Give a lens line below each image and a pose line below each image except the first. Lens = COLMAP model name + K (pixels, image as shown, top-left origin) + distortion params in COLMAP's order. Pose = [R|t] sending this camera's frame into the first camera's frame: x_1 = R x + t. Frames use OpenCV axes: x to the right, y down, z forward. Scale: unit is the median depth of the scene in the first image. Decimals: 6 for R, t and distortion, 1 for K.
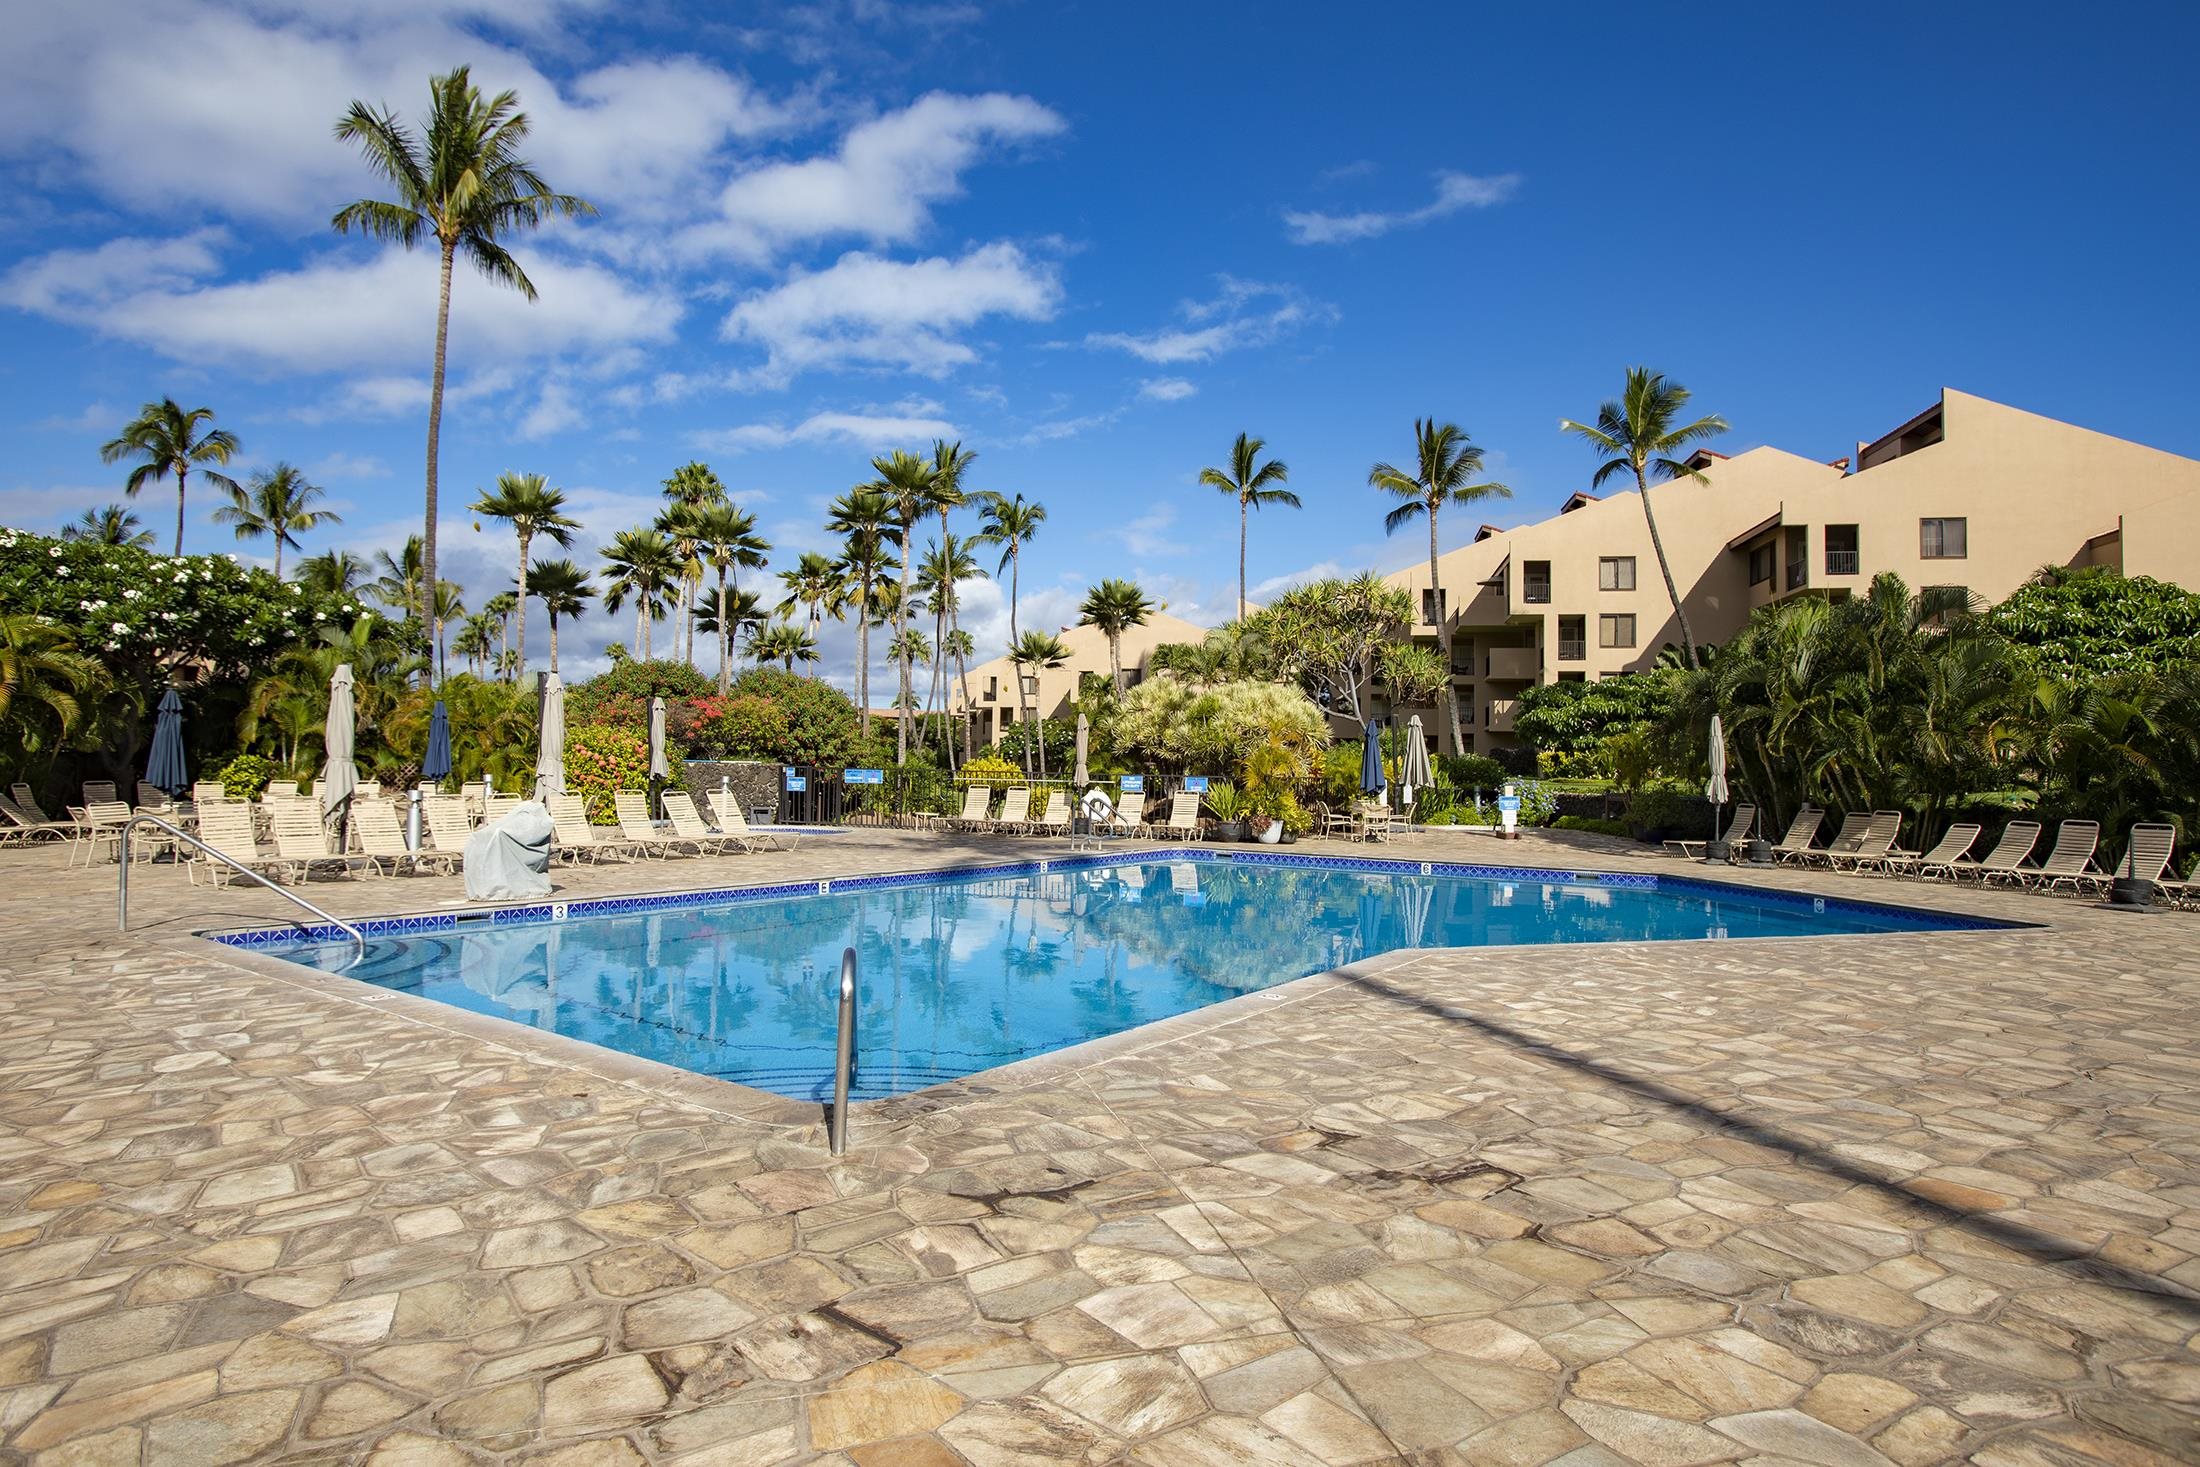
lens RADIAL K [[1151.9, 0, 1021.0], [0, 1151.9, 735.2], [0, 0, 1]] dist [-0.056870, 0.026941]
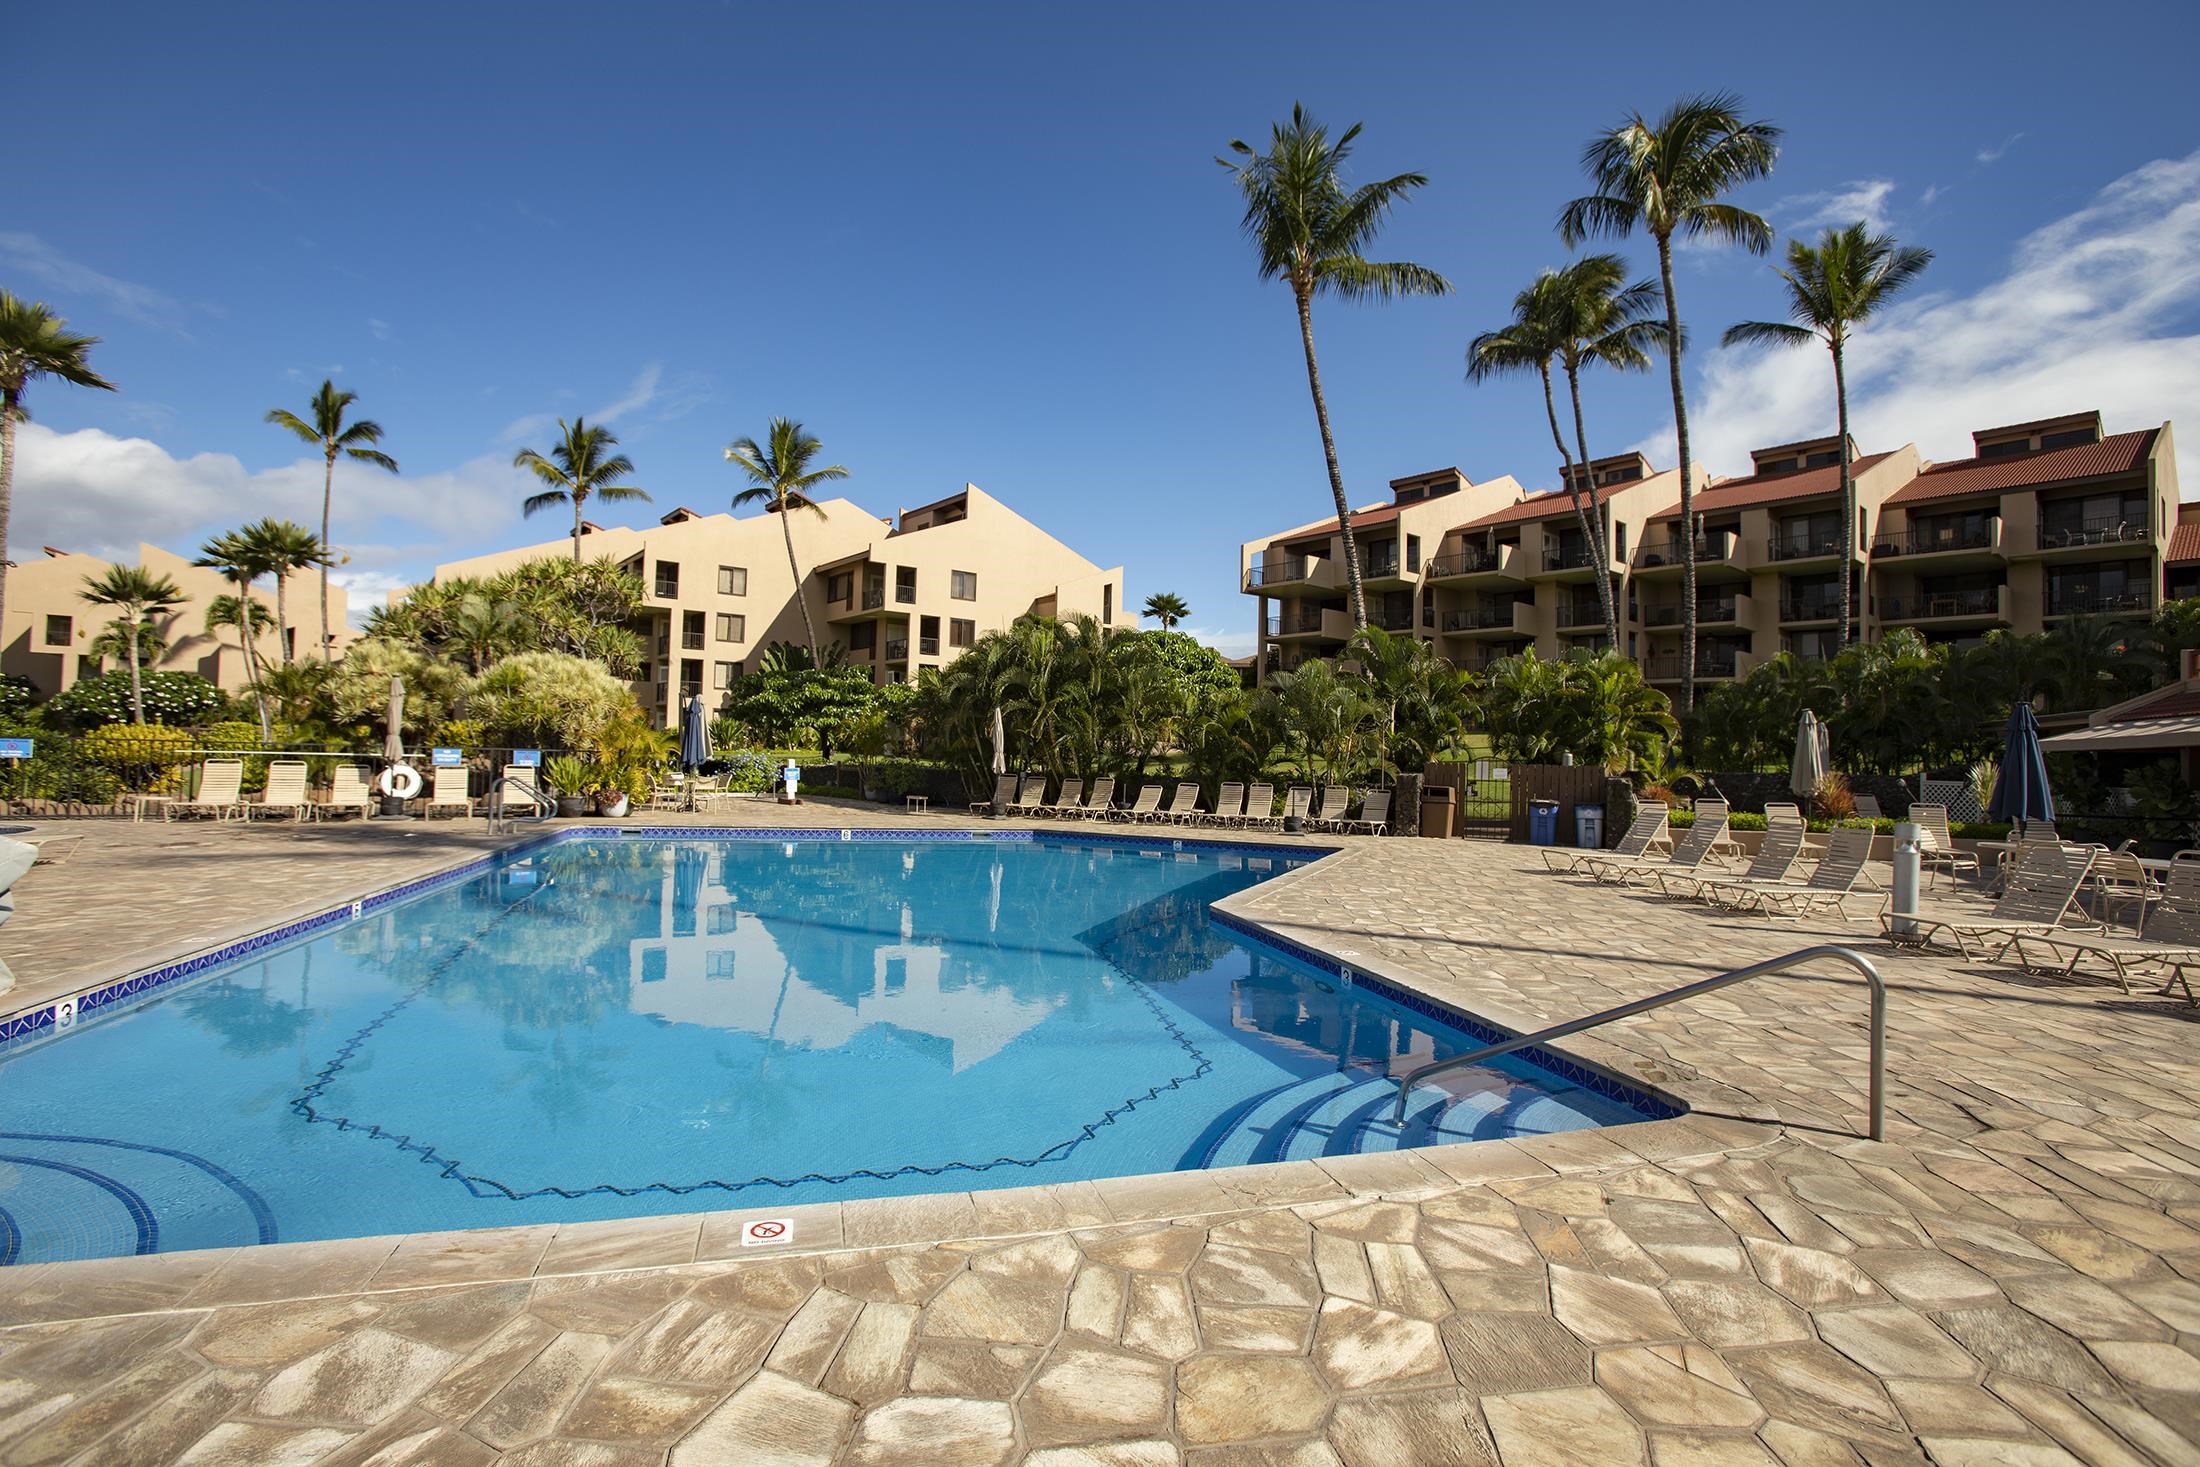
lens RADIAL K [[998.0, 0, 1073.2], [0, 998.0, 721.5], [0, 0, 1]] dist [-0.076271, 0.035022]
pose [[0.645889, 0.023397, 0.763073, -0.109829], [-0.031994, 0.999482, -0.003565, 0.000517], [-0.762761, -0.022112, 0.646303, 0.086086]]
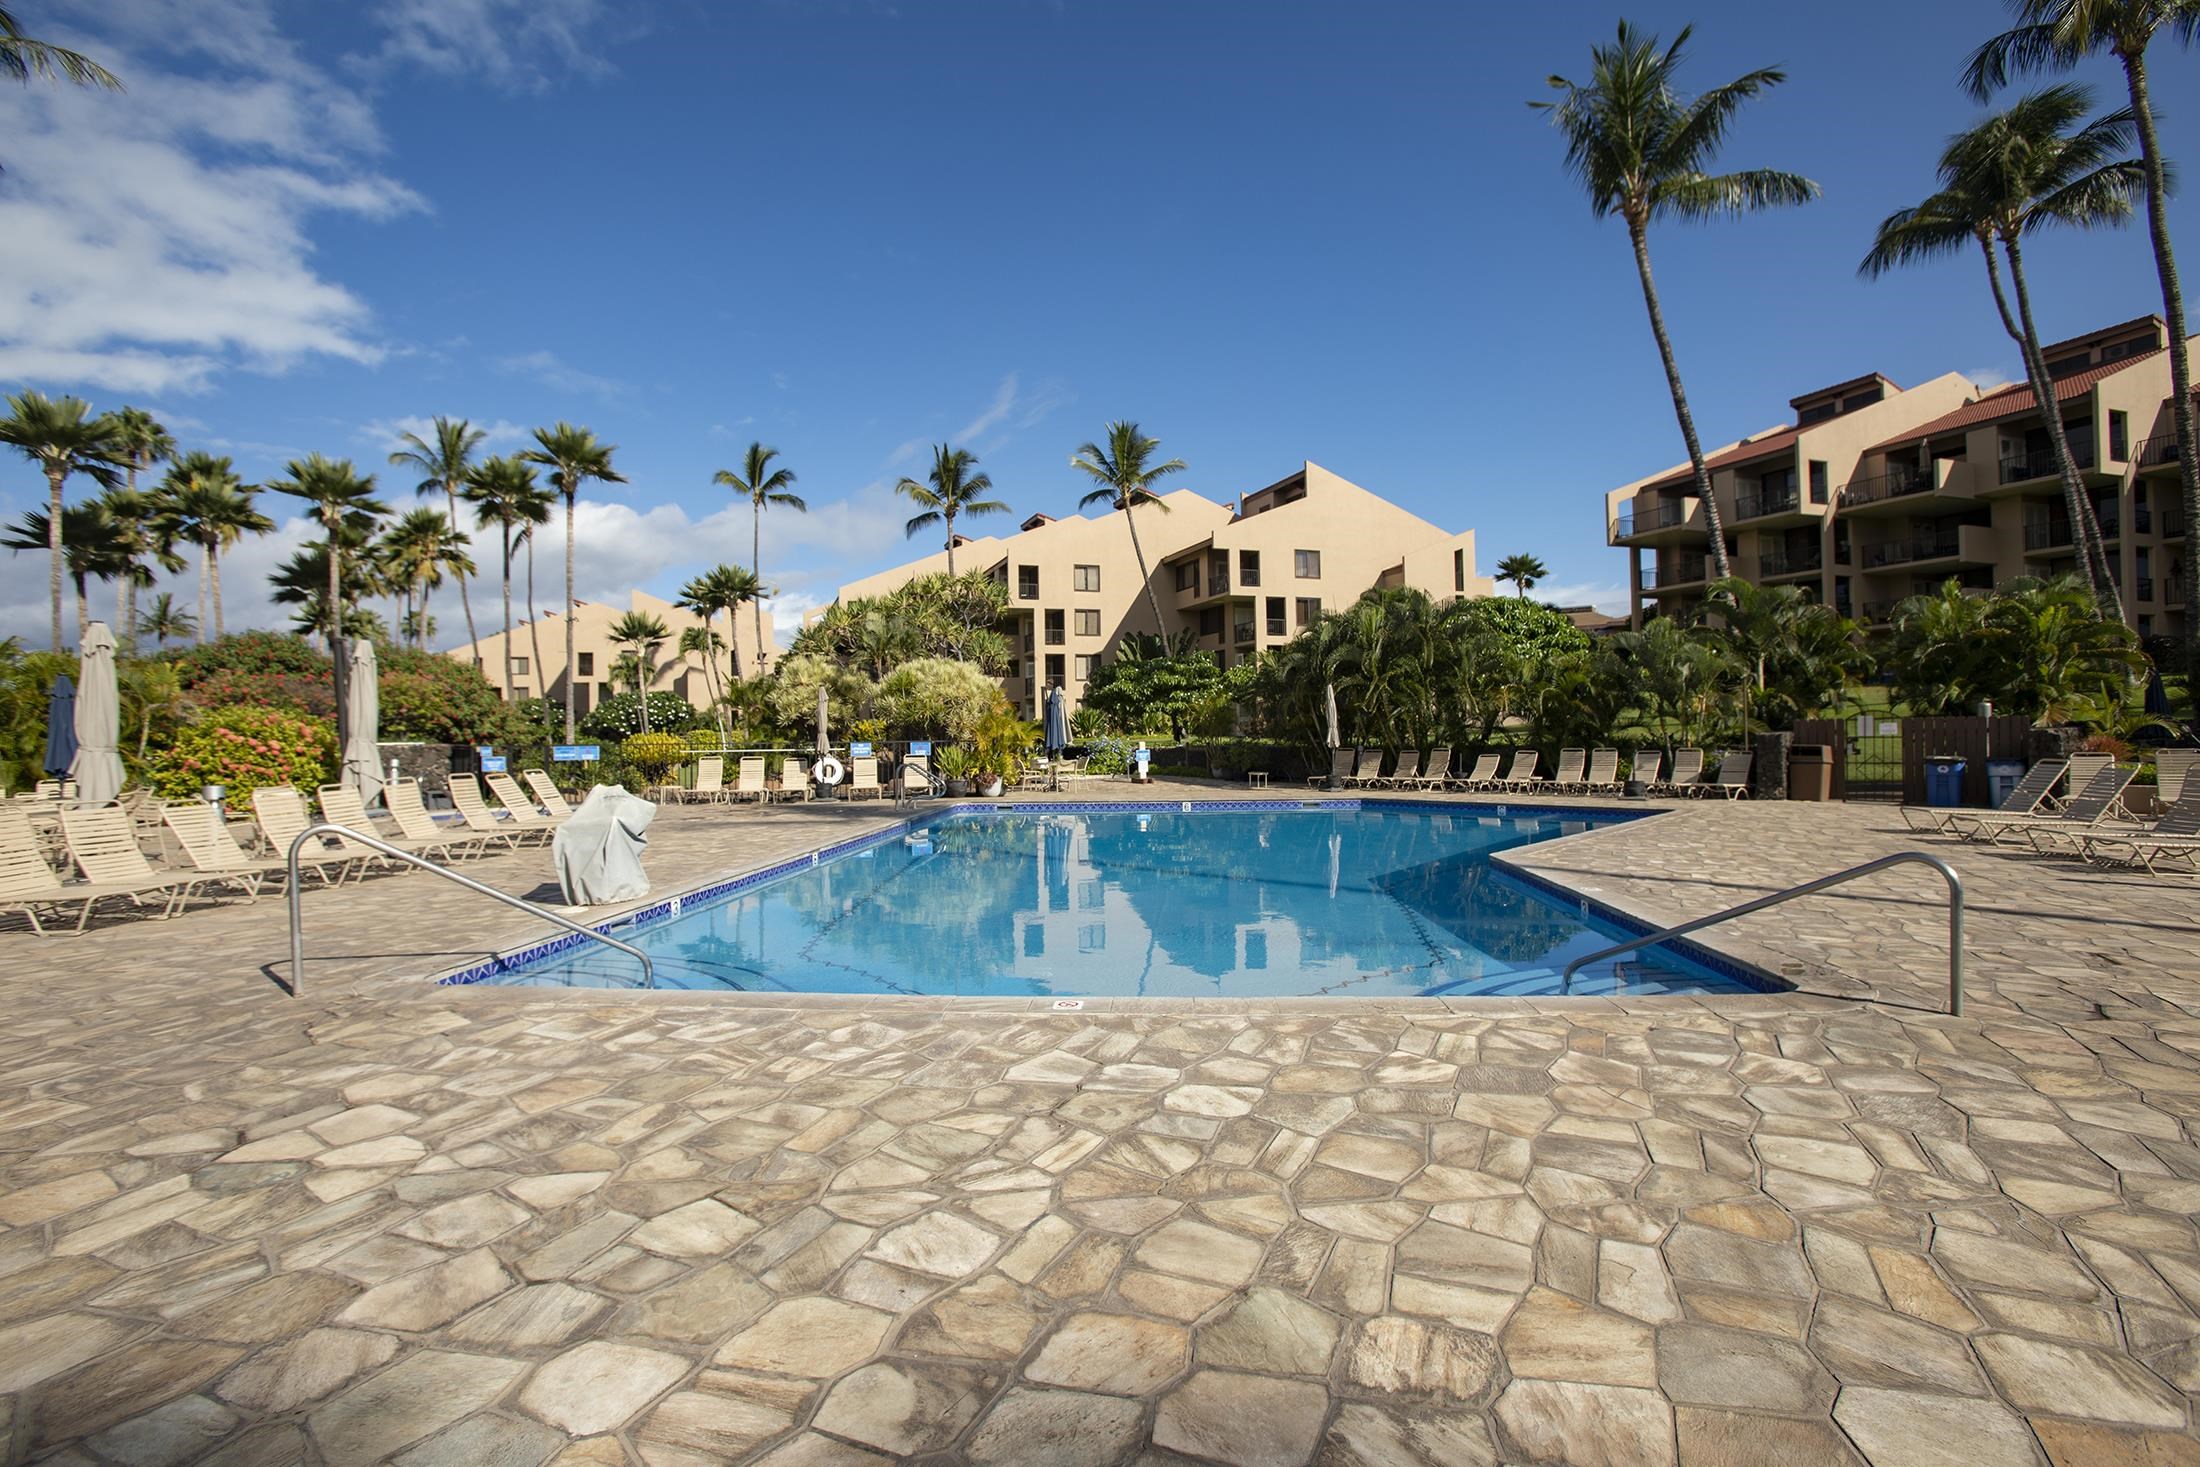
lens RADIAL K [[998.0, 0, 1073.2], [0, 998.0, 721.5], [0, 0, 1]] dist [-0.076271, 0.035022]
pose [[0.870742, -0.023424, 0.491181, -0.125217], [0.017073, 0.999703, 0.017410, 0.001012], [-0.491443, -0.006774, 0.870883, 0.048071]]
